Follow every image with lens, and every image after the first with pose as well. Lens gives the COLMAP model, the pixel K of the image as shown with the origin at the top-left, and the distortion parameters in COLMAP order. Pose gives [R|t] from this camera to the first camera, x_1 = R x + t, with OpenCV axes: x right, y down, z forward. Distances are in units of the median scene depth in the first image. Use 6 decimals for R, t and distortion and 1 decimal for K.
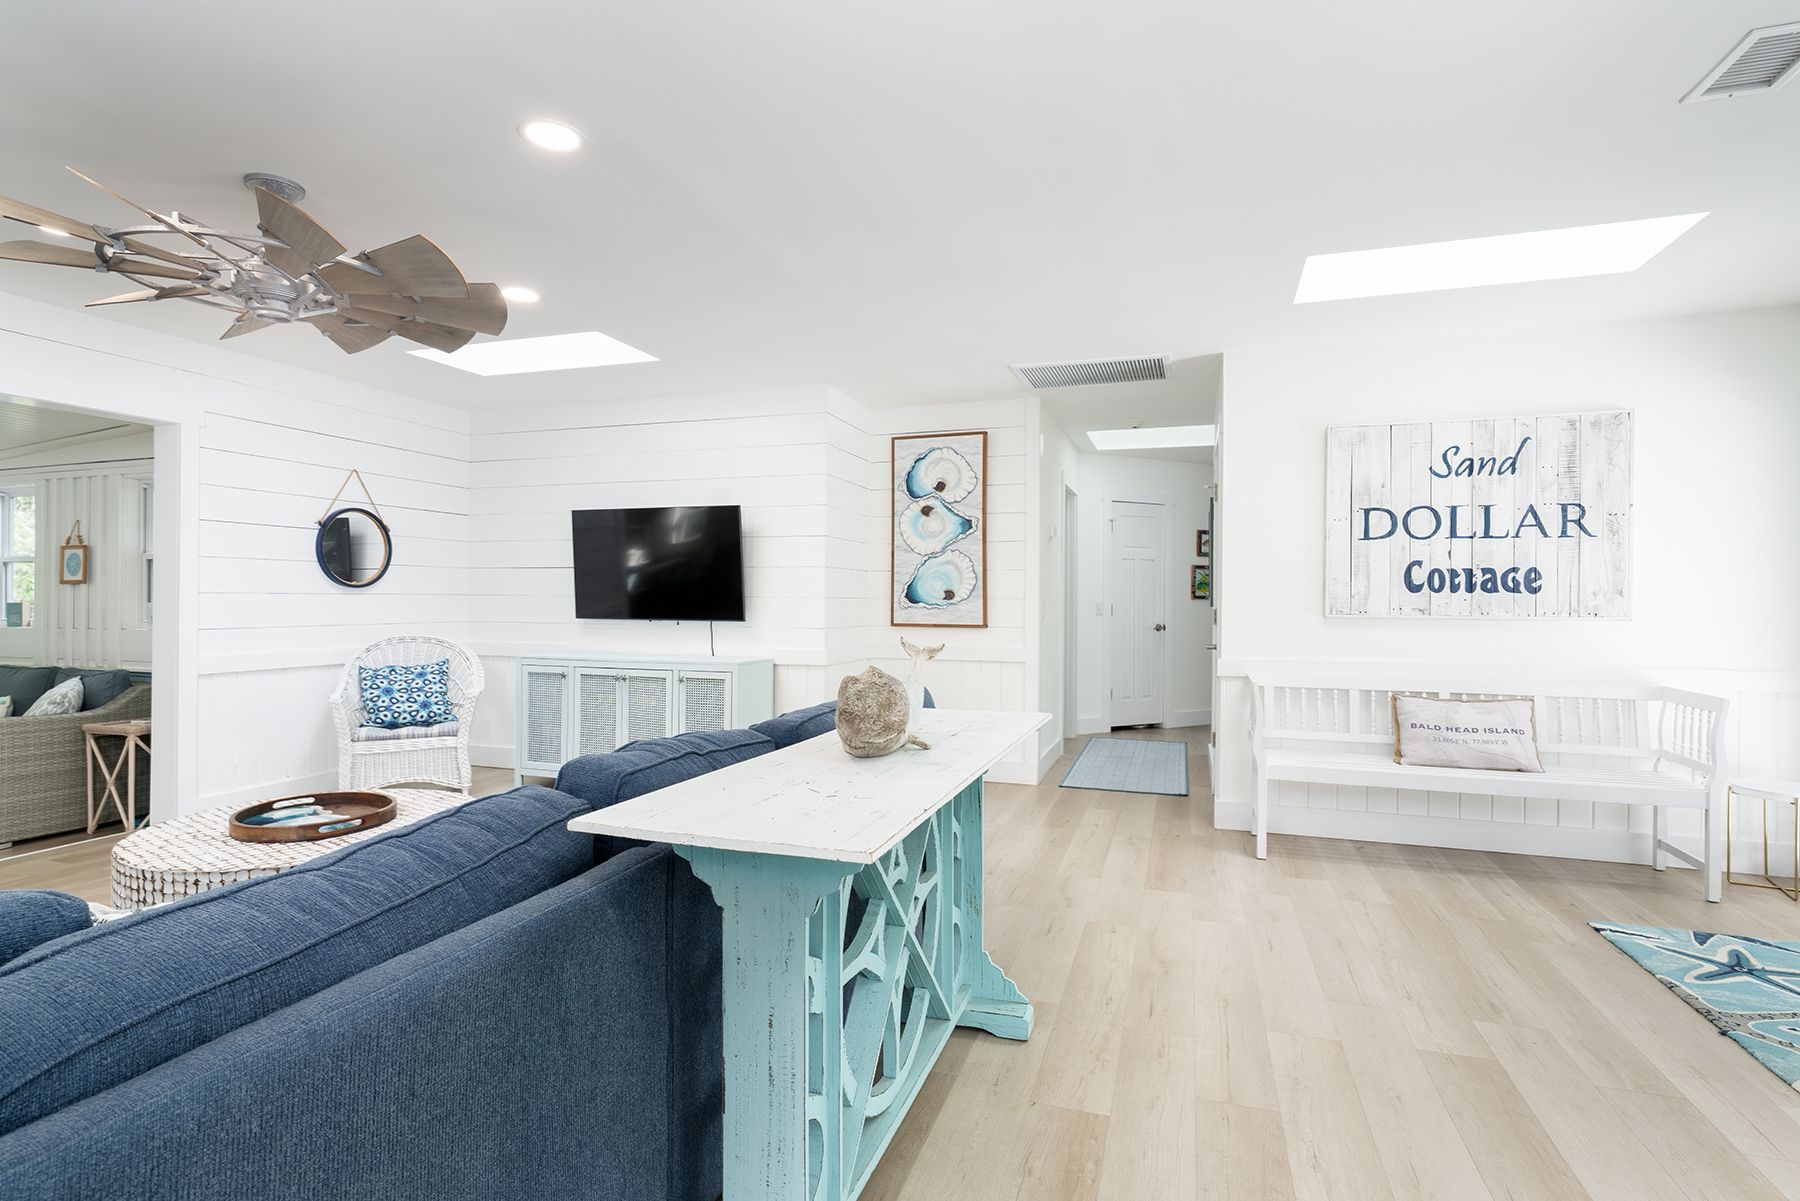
lens RADIAL K [[854.1, 0, 897.8], [0, 854.1, 603.8], [0, 0, 1]] dist [-0.000231, -0.000954]
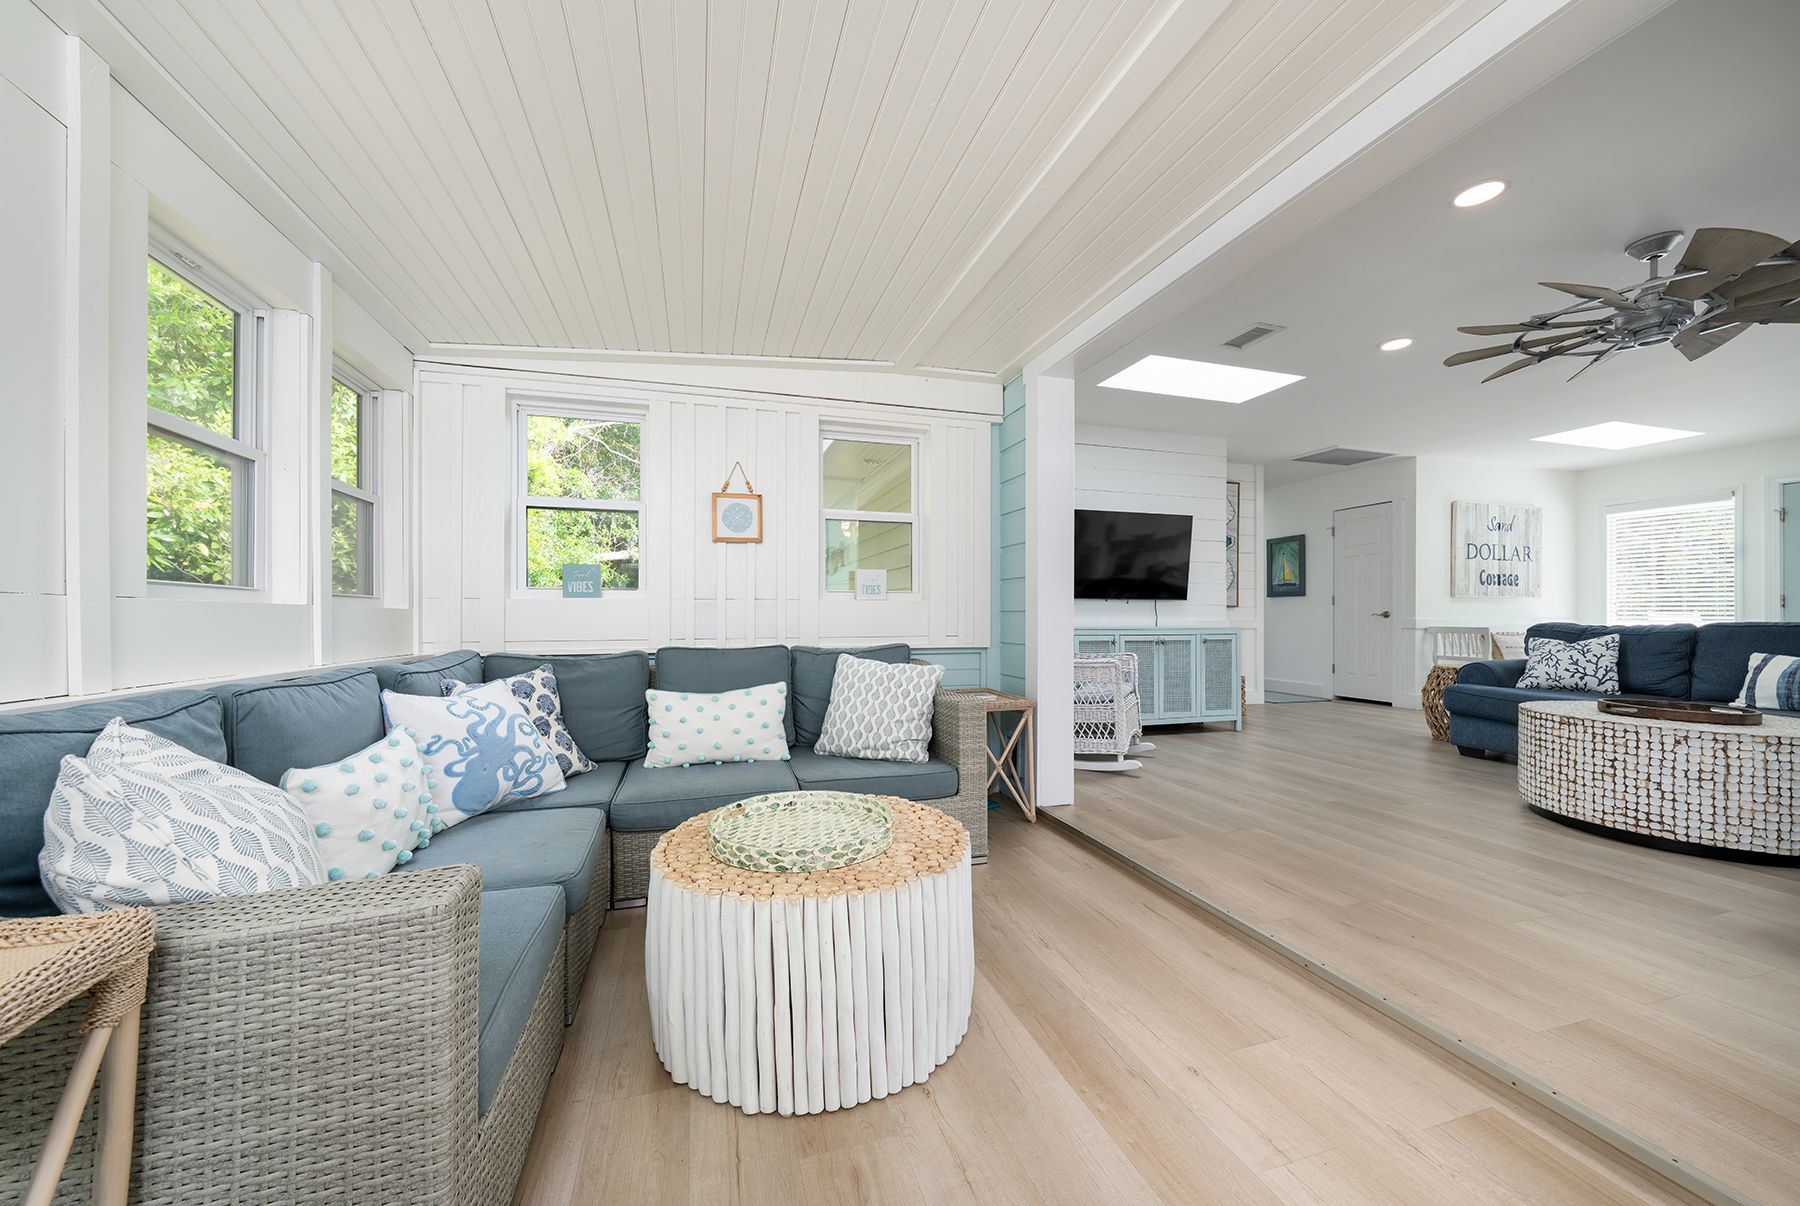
lens RADIAL K [[628.7, 0, 891.4], [0, 628.7, 612.6], [0, 0, 1]] dist [-0.002984, 0.000338]
pose [[0.822999, -0.001030, 0.568042, -1.097840], [0.005626, 0.999964, -0.006339, 0.042186], [-0.568015, 0.008412, 0.822975, 0.416352]]
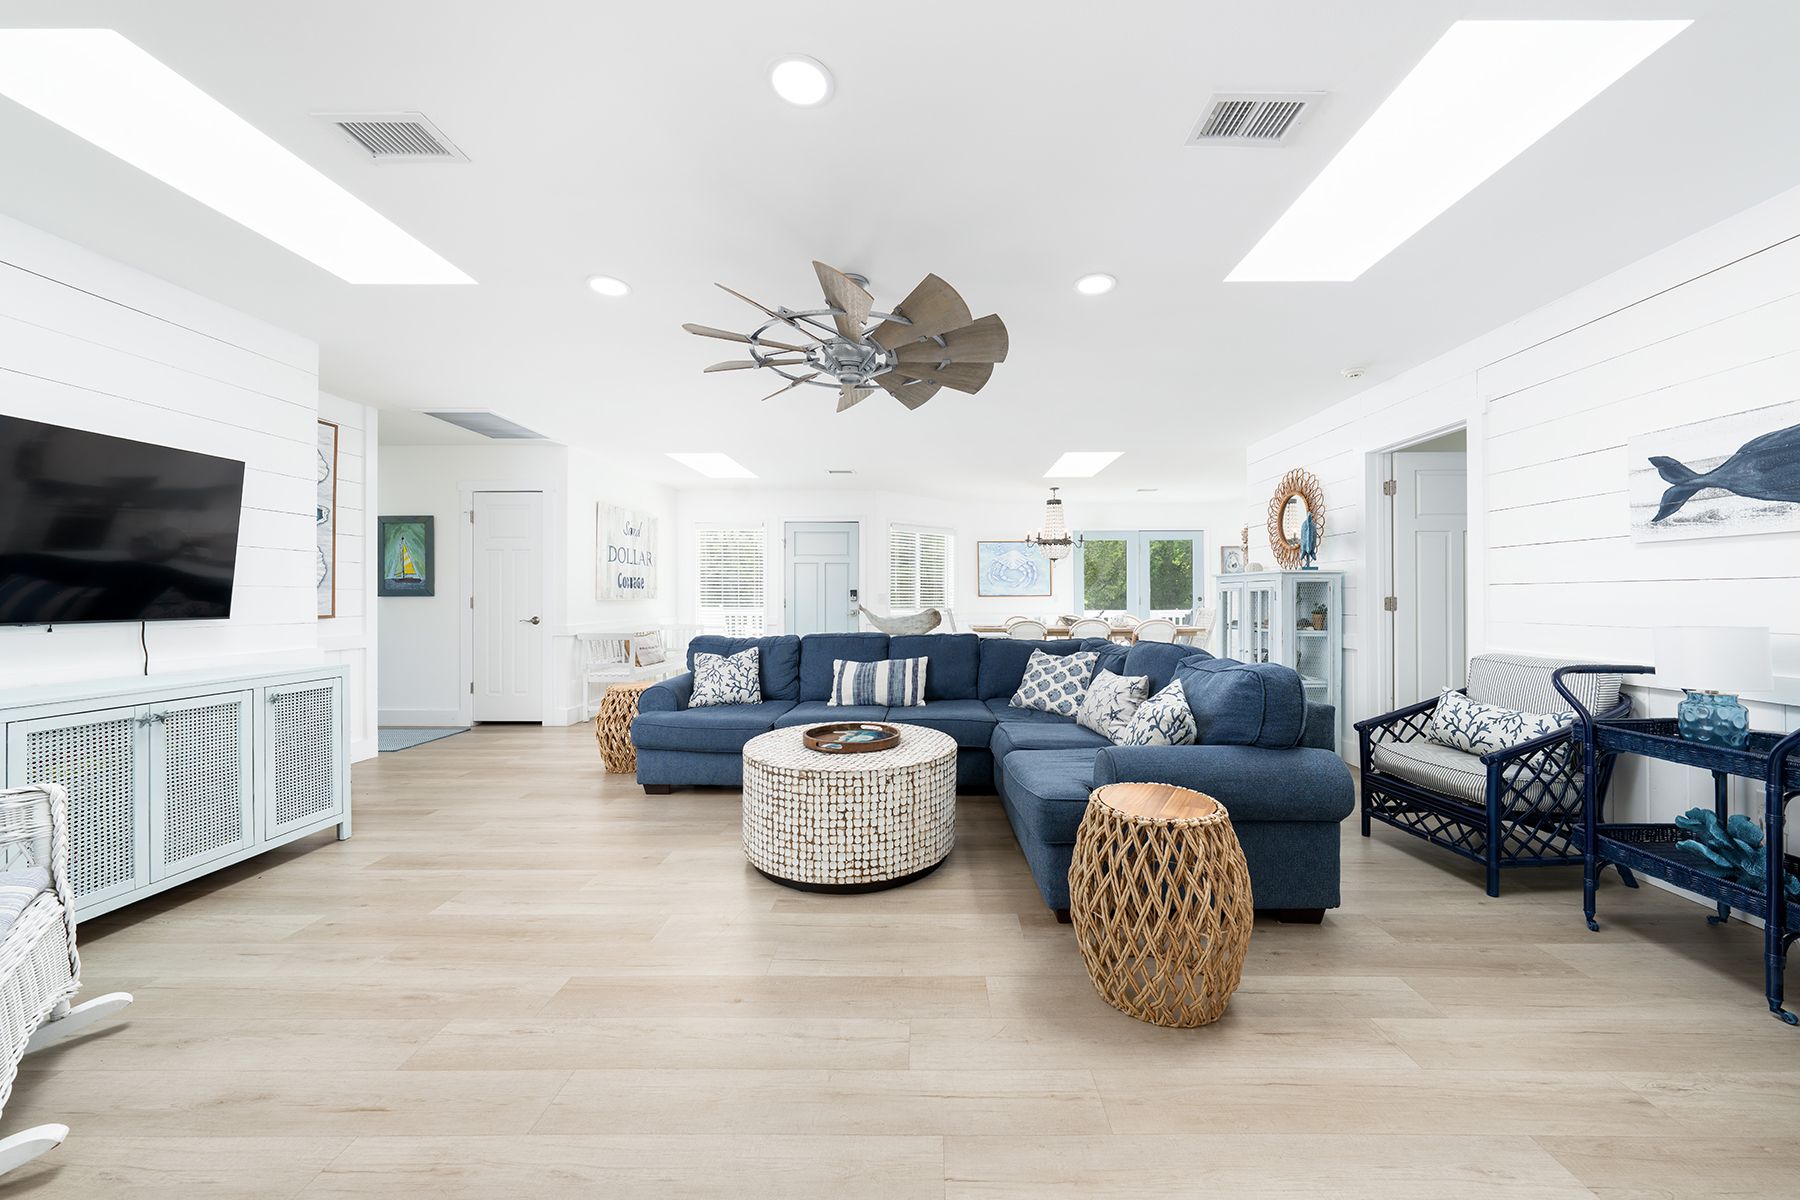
lens RADIAL K [[628.7, 0, 918.4], [0, 628.7, 593.1], [0, 0, 1]] dist [-0.002984, 0.000338]
pose [[-0.303911, -0.000587, 0.952700, -0.832409], [0.005452, 0.999982, 0.002355, 0.000379], [-0.952685, 0.005910, -0.303902, 0.573772]]
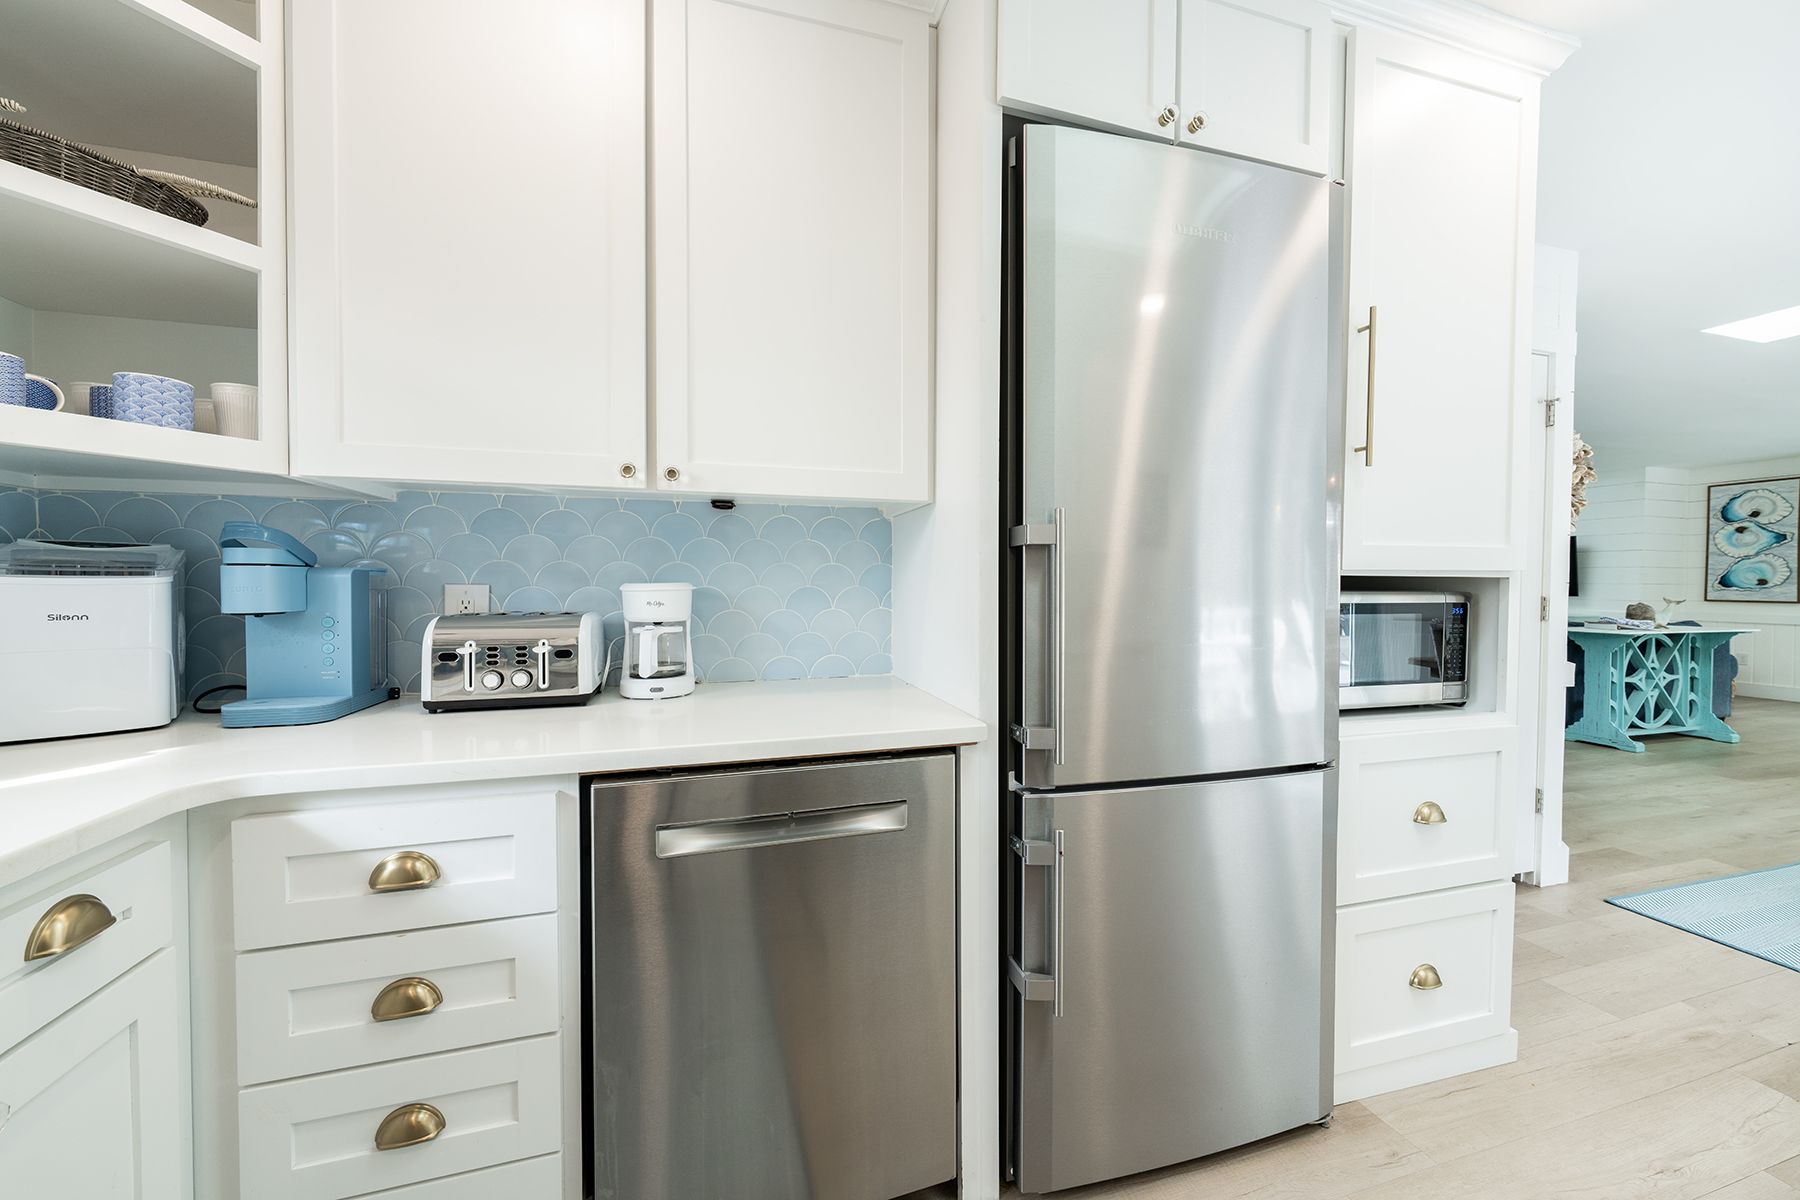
lens RADIAL K [[634.1, 0, 915.0], [0, 634.1, 595.4], [0, 0, 1]] dist [0.001023, 0.000121]
pose [[0.568527, 0.014055, -0.822545, 0.146433], [-0.005252, 0.999896, 0.013455, 0.006930], [0.822648, -0.003330, 0.568541, -1.032501]]
